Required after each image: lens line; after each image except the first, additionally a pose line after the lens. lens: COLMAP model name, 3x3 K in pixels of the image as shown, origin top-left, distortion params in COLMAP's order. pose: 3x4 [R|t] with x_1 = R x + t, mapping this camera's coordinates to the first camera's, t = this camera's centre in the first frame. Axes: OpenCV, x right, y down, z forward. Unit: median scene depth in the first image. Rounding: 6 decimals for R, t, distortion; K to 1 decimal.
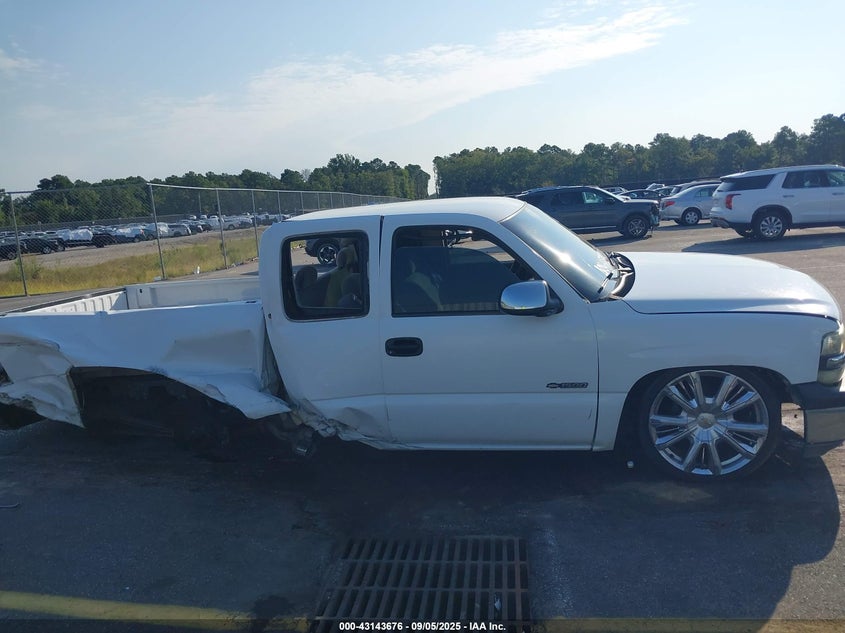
lens RADIAL K [[665.0, 0, 422.5], [0, 665.0, 316.5], [0, 0, 1]] dist [0.005939, -0.005327]
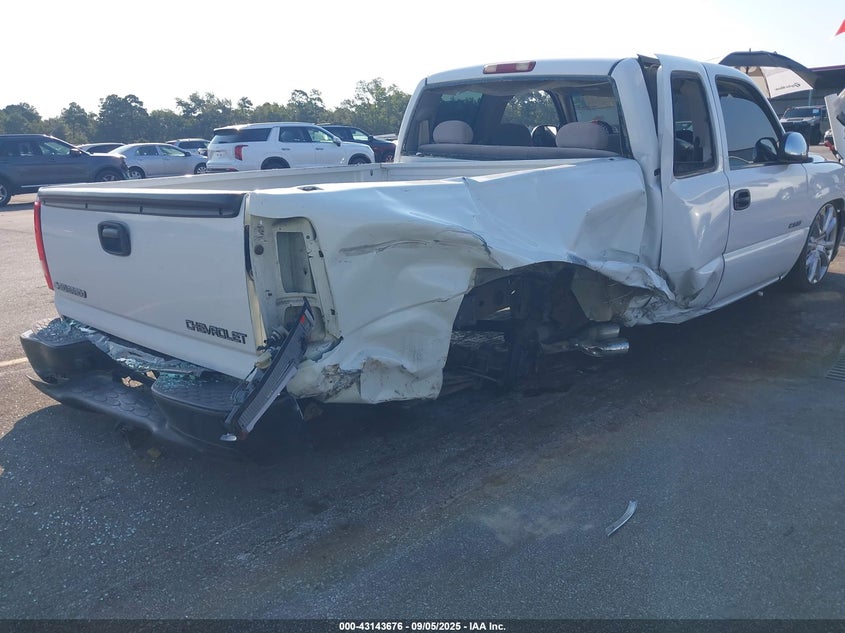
lens RADIAL K [[665.0, 0, 422.5], [0, 665.0, 316.5], [0, 0, 1]] dist [0.005939, -0.005327]
pose [[0.579140, -0.160589, 0.799255, -0.243148], [0.133703, 0.985841, 0.101198, 0.011734], [-0.804190, 0.048255, 0.592411, 0.176080]]
